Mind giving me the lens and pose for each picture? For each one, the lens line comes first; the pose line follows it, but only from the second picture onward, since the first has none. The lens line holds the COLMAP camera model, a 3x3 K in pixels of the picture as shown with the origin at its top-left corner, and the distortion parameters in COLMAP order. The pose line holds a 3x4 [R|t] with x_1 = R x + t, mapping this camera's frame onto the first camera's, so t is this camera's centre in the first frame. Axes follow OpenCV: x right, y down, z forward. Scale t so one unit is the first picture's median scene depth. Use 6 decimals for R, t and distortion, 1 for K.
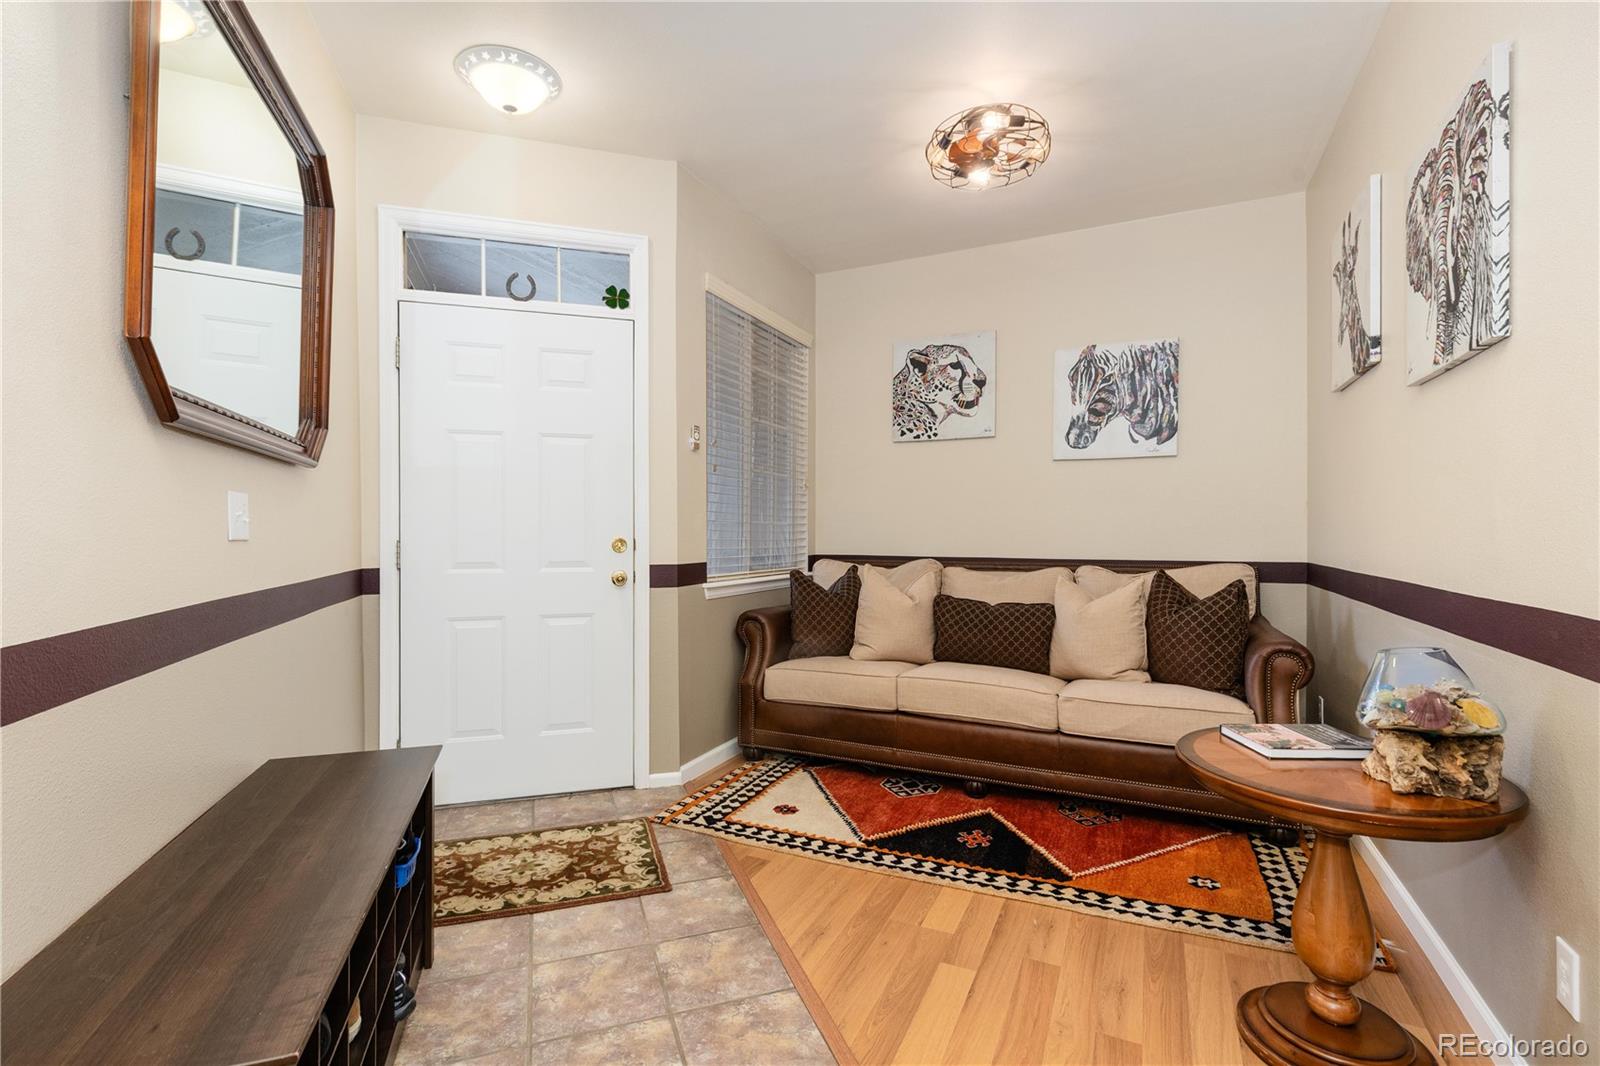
lens RADIAL K [[729.5, 0, 801.5], [0, 729.5, 533.2], [0, 0, 1]] dist [0.007347, -0.002348]
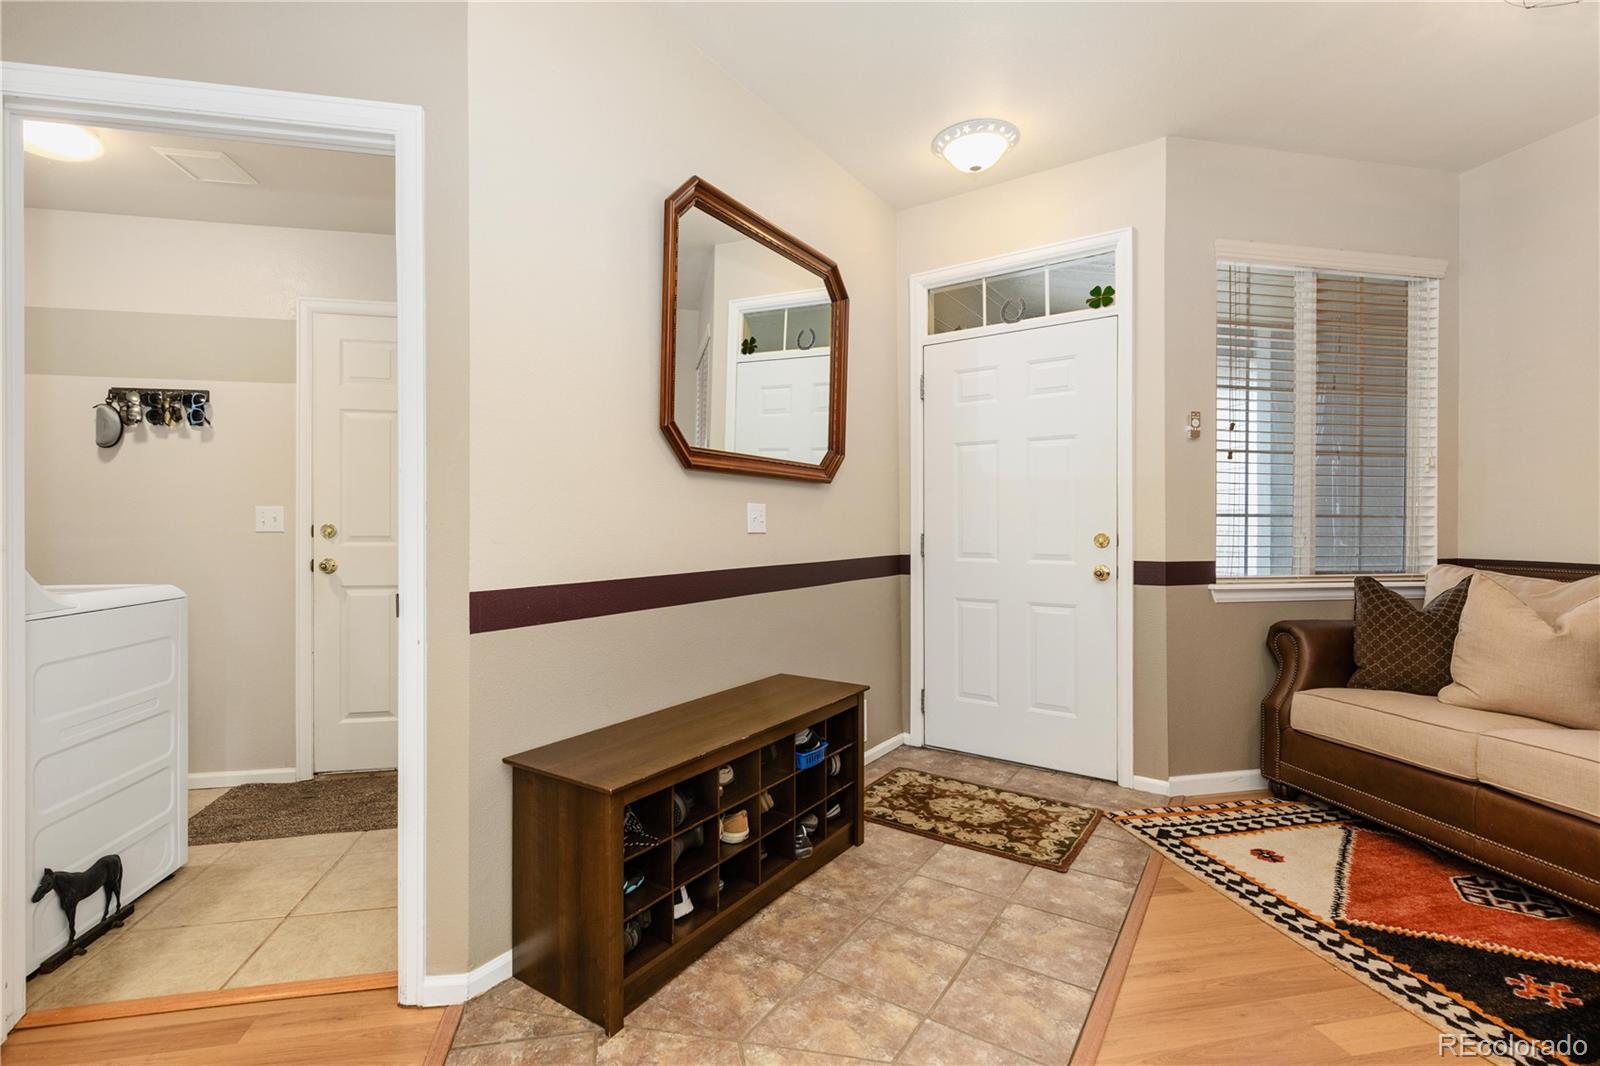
lens RADIAL K [[729.5, 0, 800.2], [0, 729.5, 527.6], [0, 0, 1]] dist [0.007347, -0.002348]
pose [[0.609111, 0.003114, -0.793079, 0.347887], [-0.001772, 0.999995, 0.002565, -0.003904], [0.793083, -0.000157, 0.609113, 0.055981]]
